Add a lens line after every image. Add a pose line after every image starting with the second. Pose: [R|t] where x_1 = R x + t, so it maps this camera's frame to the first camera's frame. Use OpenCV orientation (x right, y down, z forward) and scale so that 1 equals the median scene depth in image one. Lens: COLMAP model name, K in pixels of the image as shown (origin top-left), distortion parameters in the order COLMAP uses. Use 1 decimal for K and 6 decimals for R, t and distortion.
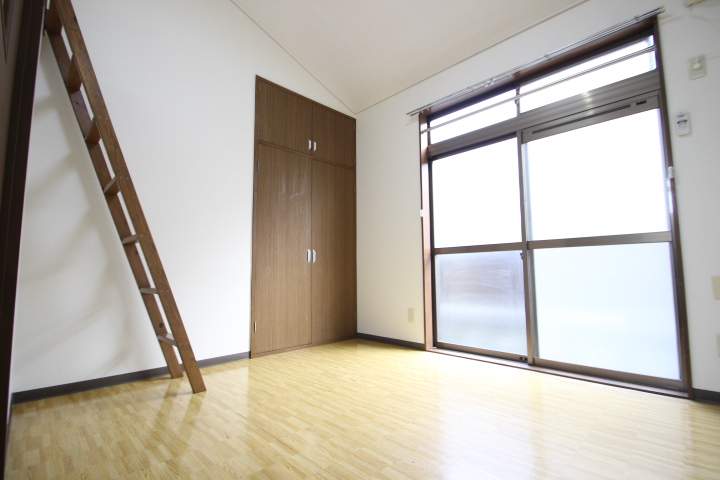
lens RADIAL K [[334.5, 0, 361.2], [0, 334.5, 239.2], [0, 0, 1]] dist [0.000176, -0.009799]
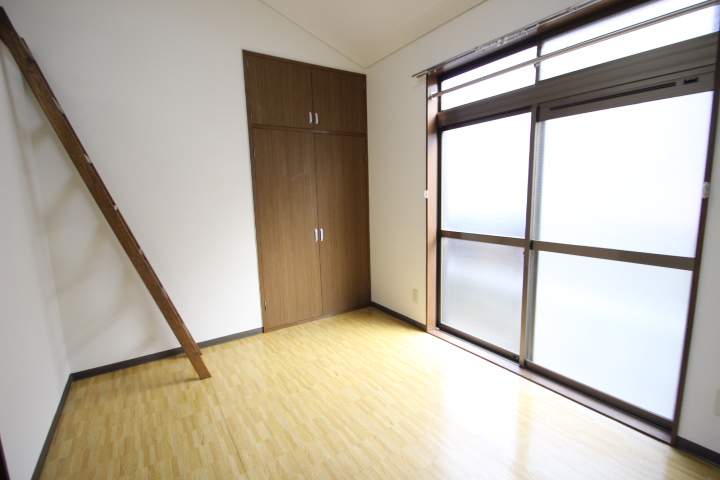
lens RADIAL K [[334.5, 0, 360.6], [0, 334.5, 239.3], [0, 0, 1]] dist [0.000176, -0.009799]
pose [[0.980851, 0.008970, -0.194551, 0.187679], [0.038263, 0.970594, 0.237660, -0.187476], [0.190962, -0.240553, 0.951666, 0.057964]]
